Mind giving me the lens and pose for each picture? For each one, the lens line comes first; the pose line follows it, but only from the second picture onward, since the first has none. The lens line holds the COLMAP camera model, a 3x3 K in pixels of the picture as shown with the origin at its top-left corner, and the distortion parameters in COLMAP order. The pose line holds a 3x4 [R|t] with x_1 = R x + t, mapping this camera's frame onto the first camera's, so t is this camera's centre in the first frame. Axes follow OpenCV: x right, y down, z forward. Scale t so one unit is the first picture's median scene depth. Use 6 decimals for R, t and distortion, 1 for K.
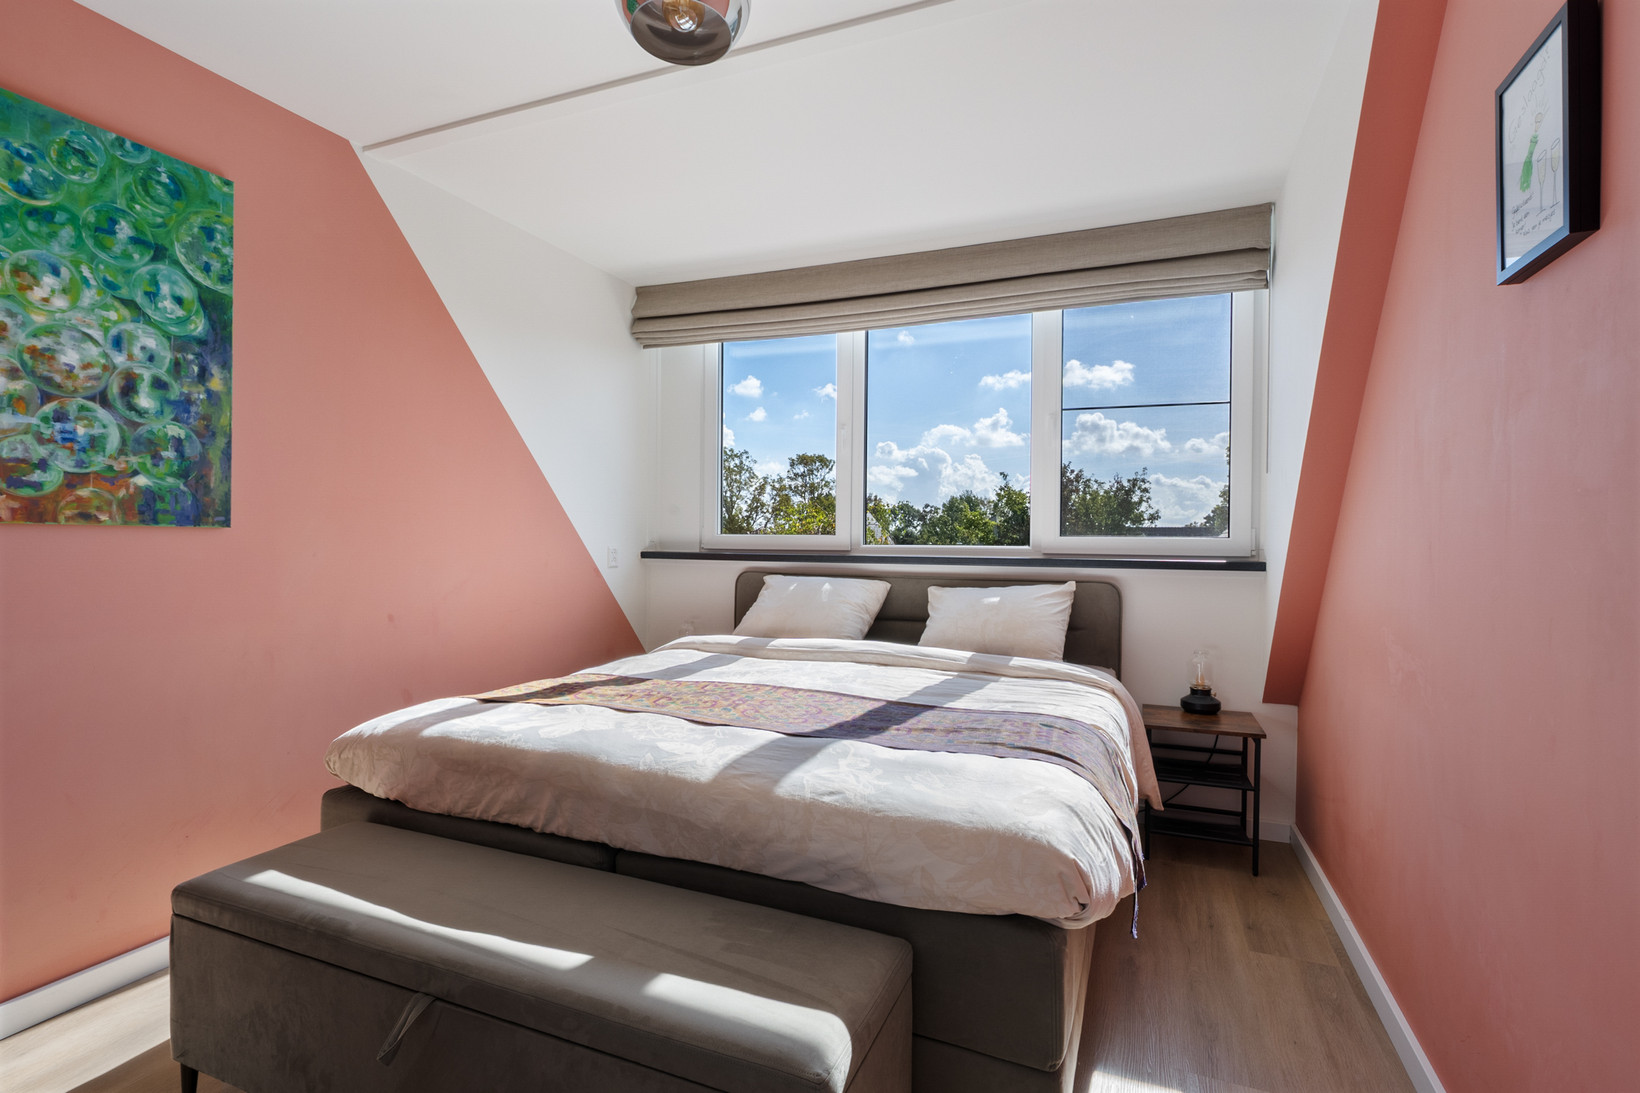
lens RADIAL K [[785.2, 0, 820.0], [0, 785.2, 546.5], [0, 0, 1]] dist [-0.000015, -0.000282]
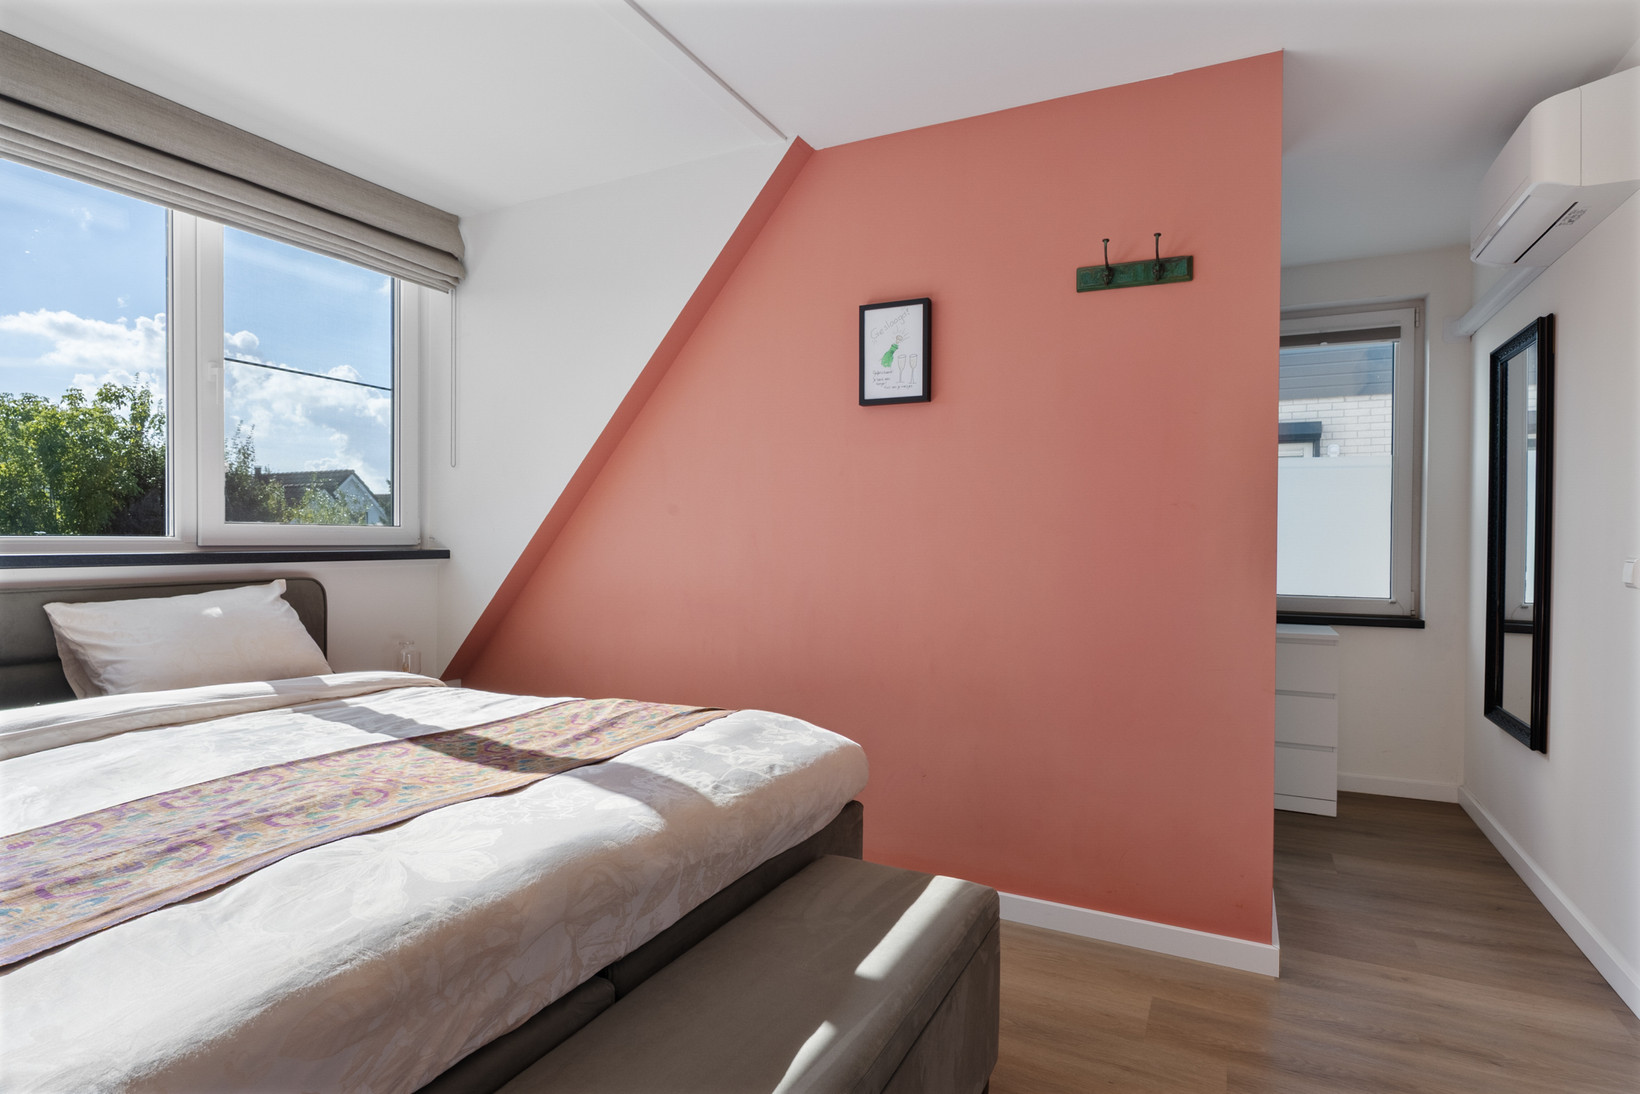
lens RADIAL K [[861.7, 0, 820.0], [0, 861.7, 547.0], [0, 0, 1]] dist [0.019023, -0.000332]
pose [[0.058962, -0.019725, 0.998065, -0.810615], [-0.001069, 0.999803, 0.019822, -0.011372], [-0.998260, -0.002236, 0.058929, 0.597709]]
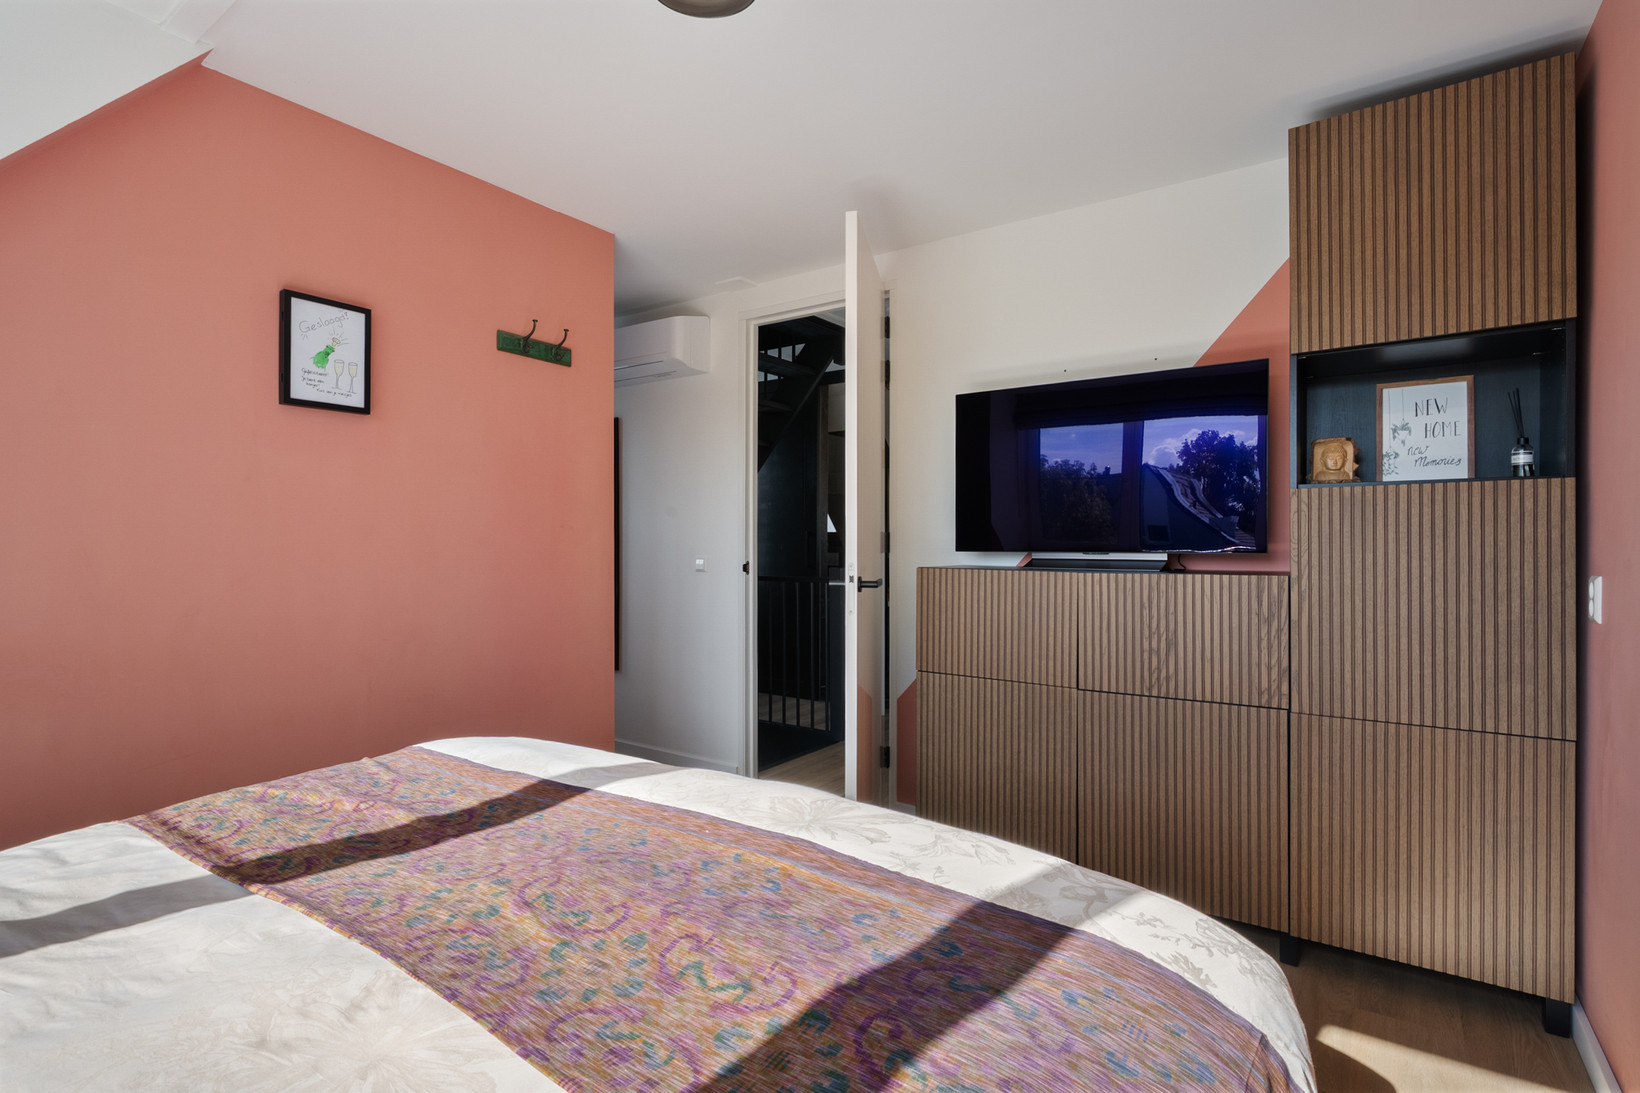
lens RADIAL K [[785.2, 0, 820.0], [0, 785.2, 546.5], [0, 0, 1]] dist [-0.000015, -0.000282]
pose [[-0.976307, -0.005084, 0.216331, -0.411972], [-0.002030, 0.999895, 0.014338, -0.027077], [-0.216381, 0.013559, -0.976215, 1.492740]]
